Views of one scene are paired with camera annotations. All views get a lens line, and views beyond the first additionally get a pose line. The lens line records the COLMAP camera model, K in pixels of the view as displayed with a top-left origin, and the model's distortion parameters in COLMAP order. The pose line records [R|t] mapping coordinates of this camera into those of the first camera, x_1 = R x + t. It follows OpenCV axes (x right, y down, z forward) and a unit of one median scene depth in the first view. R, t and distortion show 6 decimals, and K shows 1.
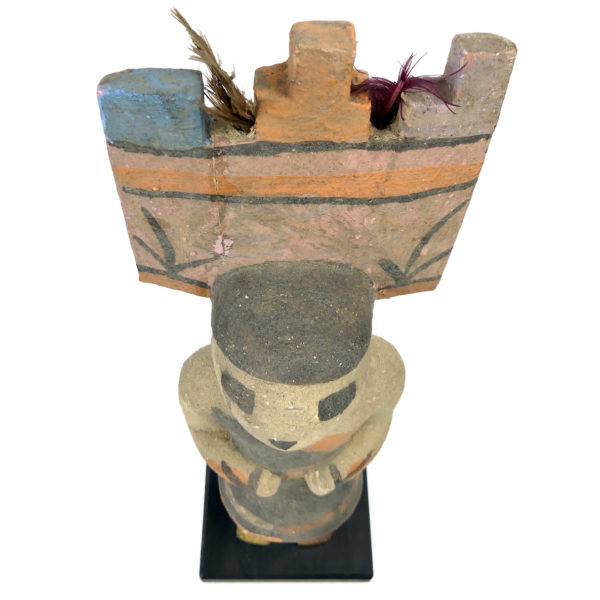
lens RADIAL K [[625.6, 0, 287.2], [0, 625.6, 300.1], [0, 0, 1]] dist [-0.012118, 0.001982]
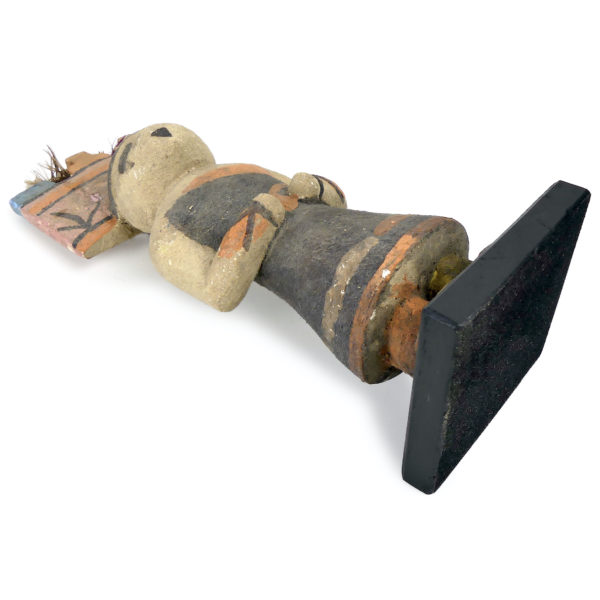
lens RADIAL K [[625.6, 0, 287.2], [0, 625.6, 300.1], [0, 0, 1]] dist [-0.012118, 0.001982]
pose [[0.645244, -0.526370, 0.553710, -0.973164], [0.381443, -0.406005, -0.830458, 1.627108], [0.661937, 0.747057, -0.061192, 1.817033]]
